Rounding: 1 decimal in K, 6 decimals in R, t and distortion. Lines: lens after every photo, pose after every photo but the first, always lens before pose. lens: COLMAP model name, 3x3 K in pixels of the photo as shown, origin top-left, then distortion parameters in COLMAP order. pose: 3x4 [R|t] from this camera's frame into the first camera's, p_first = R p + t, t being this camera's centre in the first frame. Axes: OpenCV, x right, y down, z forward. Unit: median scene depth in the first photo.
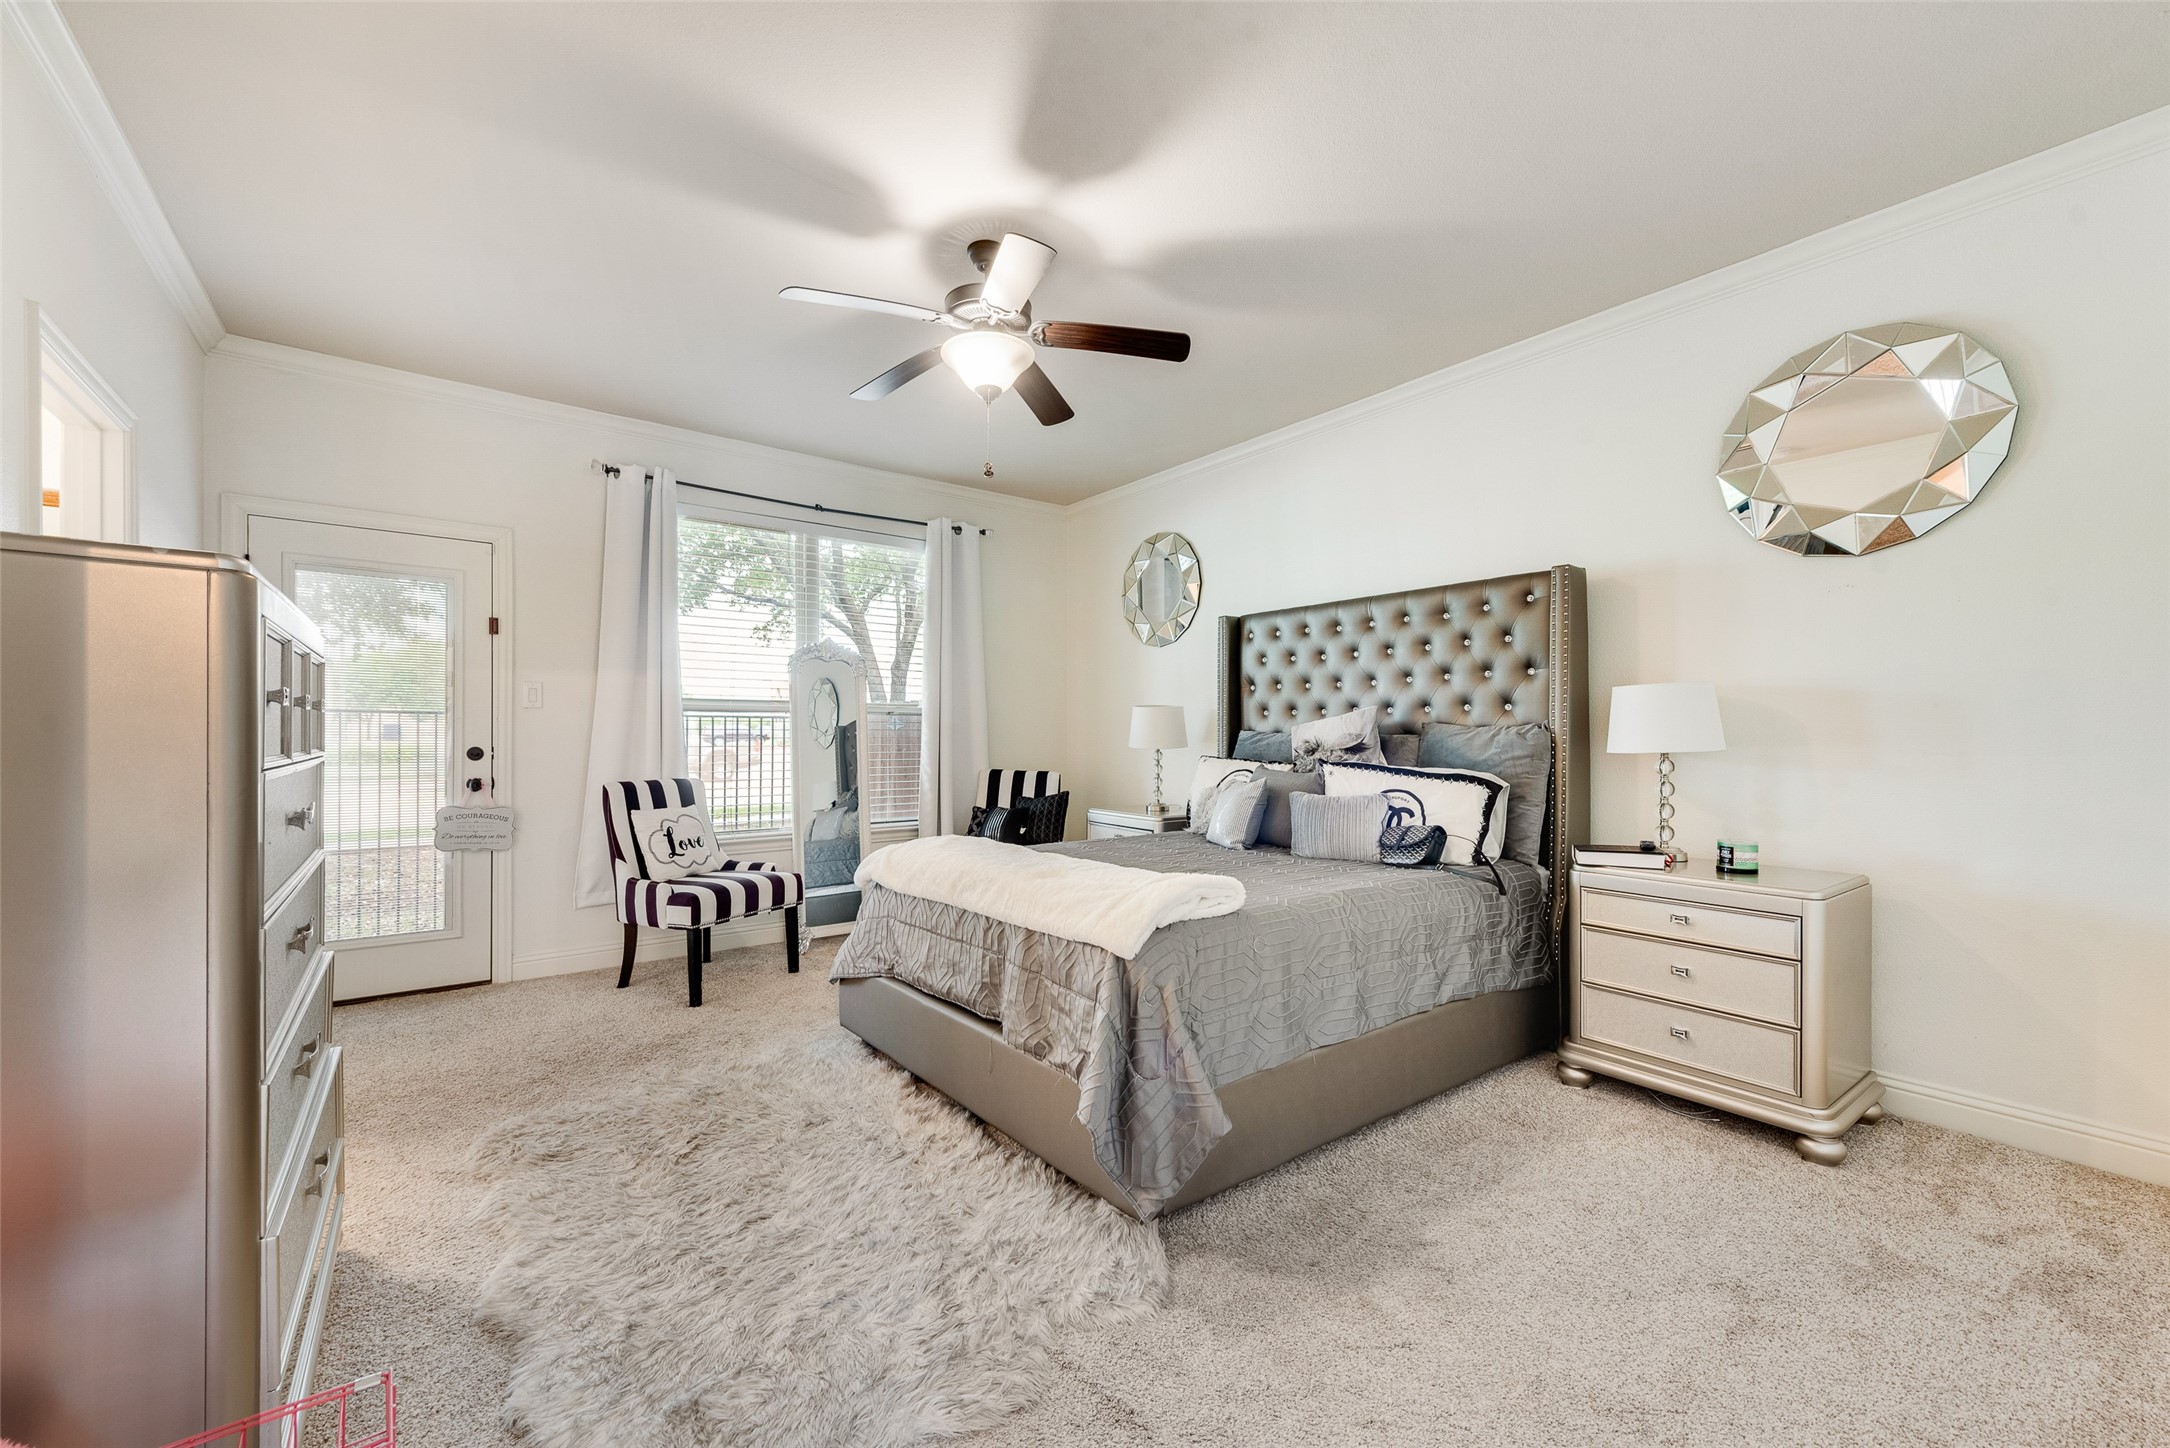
lens RADIAL K [[847.2, 0, 1081.9], [0, 847.2, 737.5], [0, 0, 1]] dist [0.013317, -0.004305]
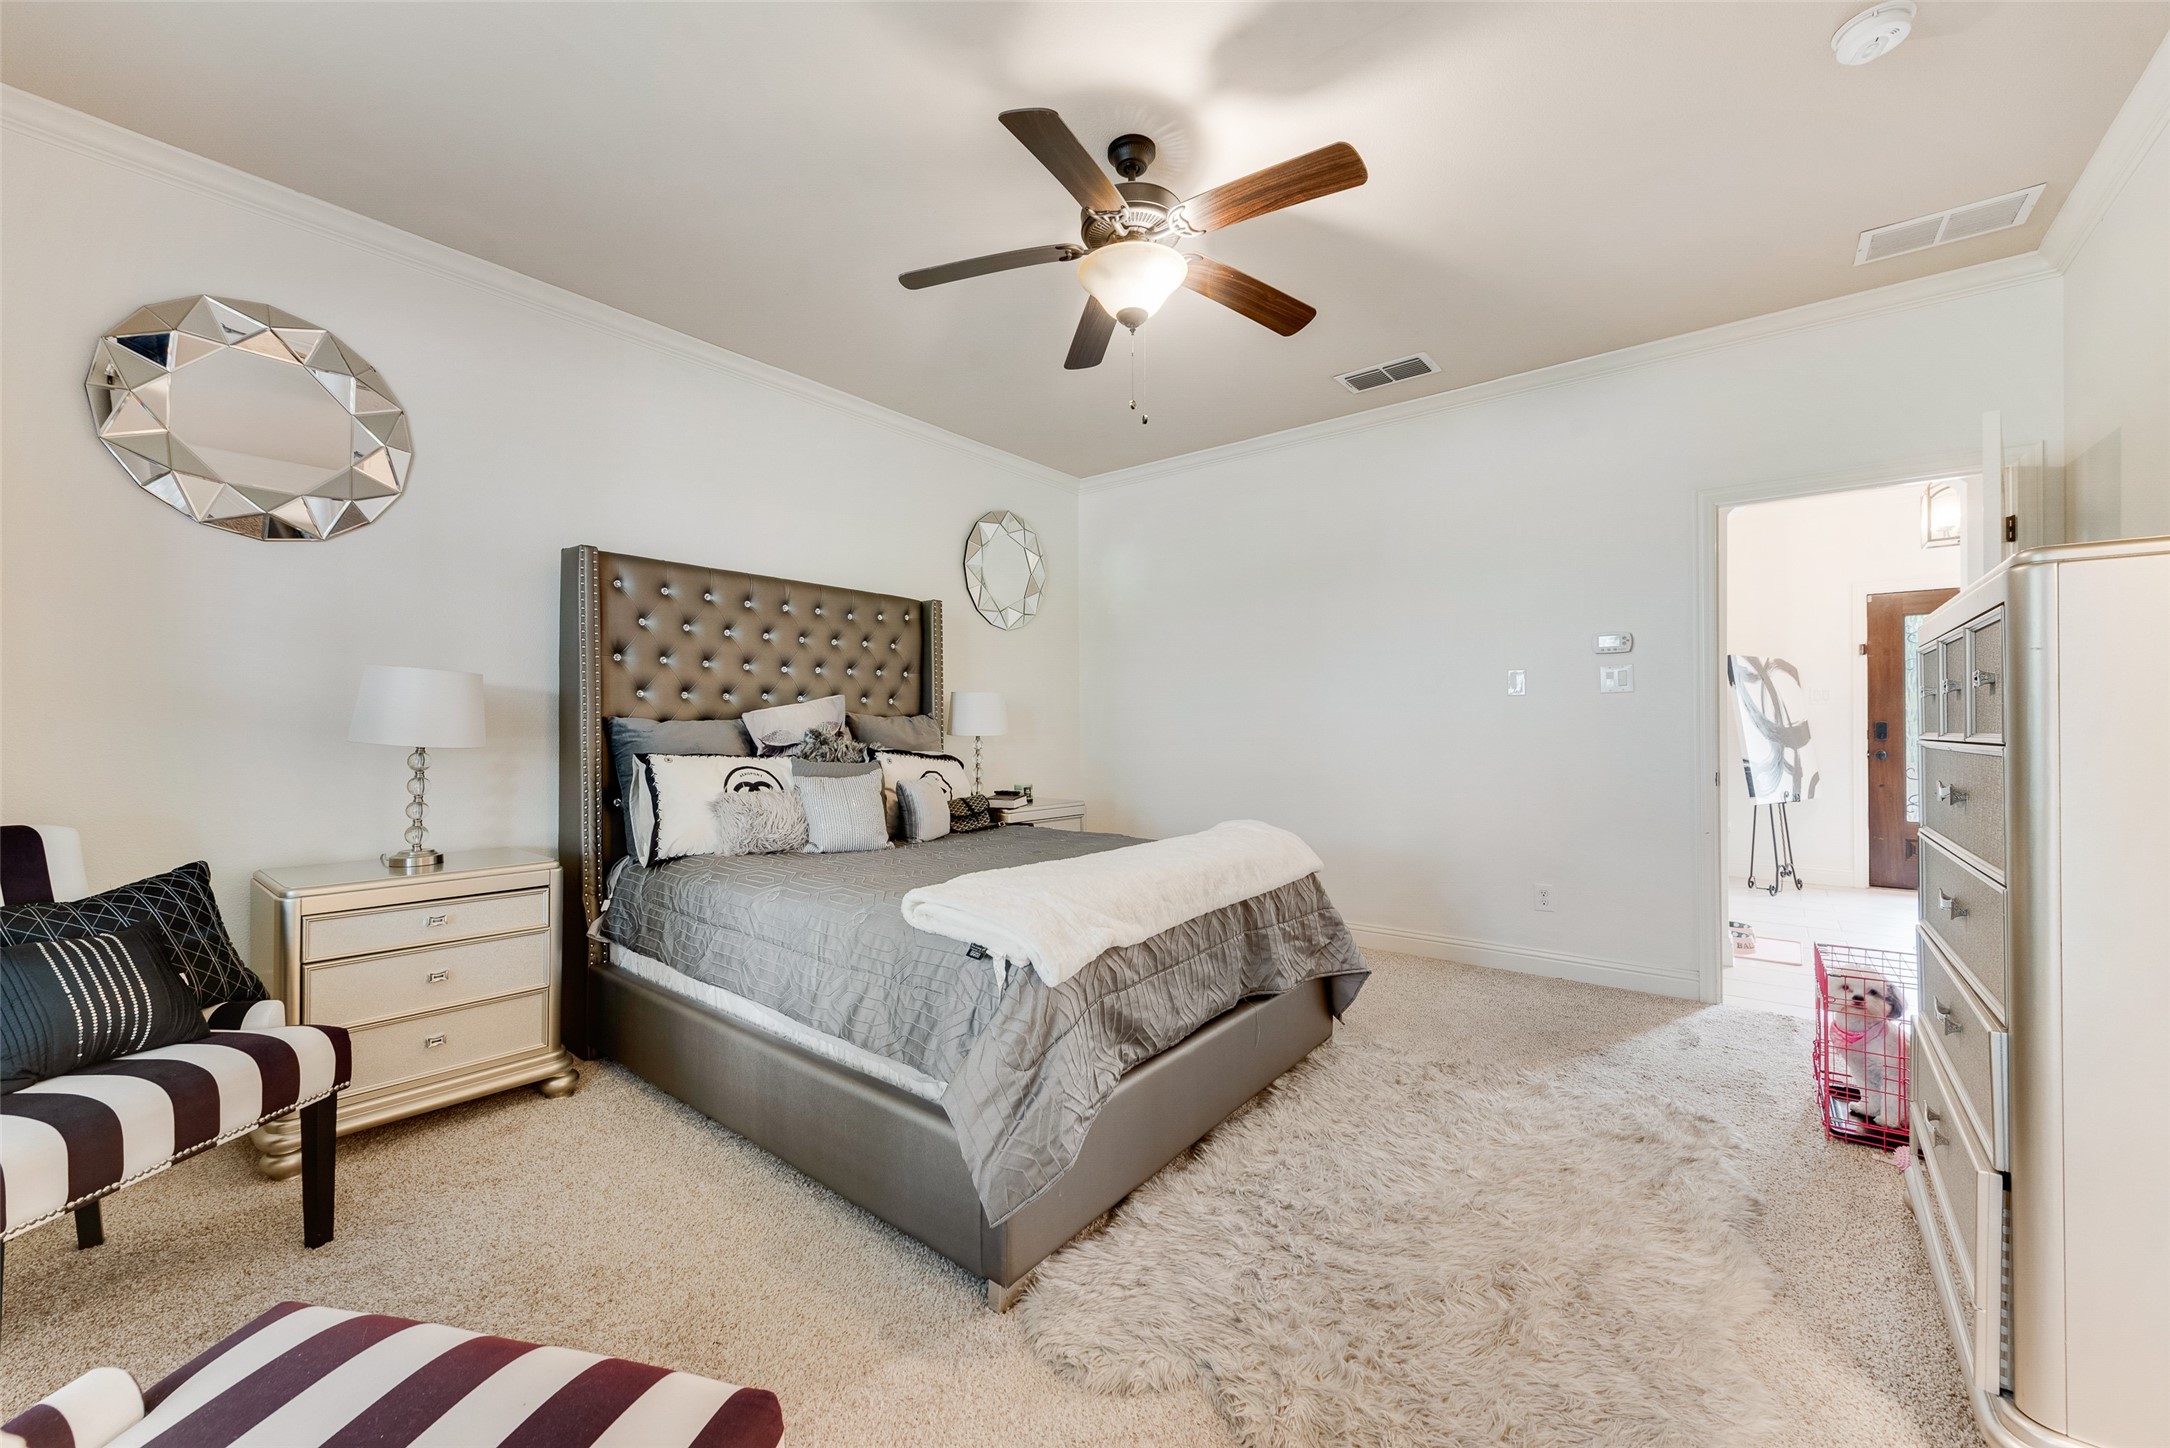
lens RADIAL K [[847.2, 0, 1083.2], [0, 847.2, 722.8], [0, 0, 1]] dist [0.013317, -0.004305]
pose [[-0.236653, 0.007924, 0.971562, -0.435910], [0.003315, 0.999968, -0.007348, 0.002667], [-0.971588, 0.001482, -0.236672, 0.588986]]
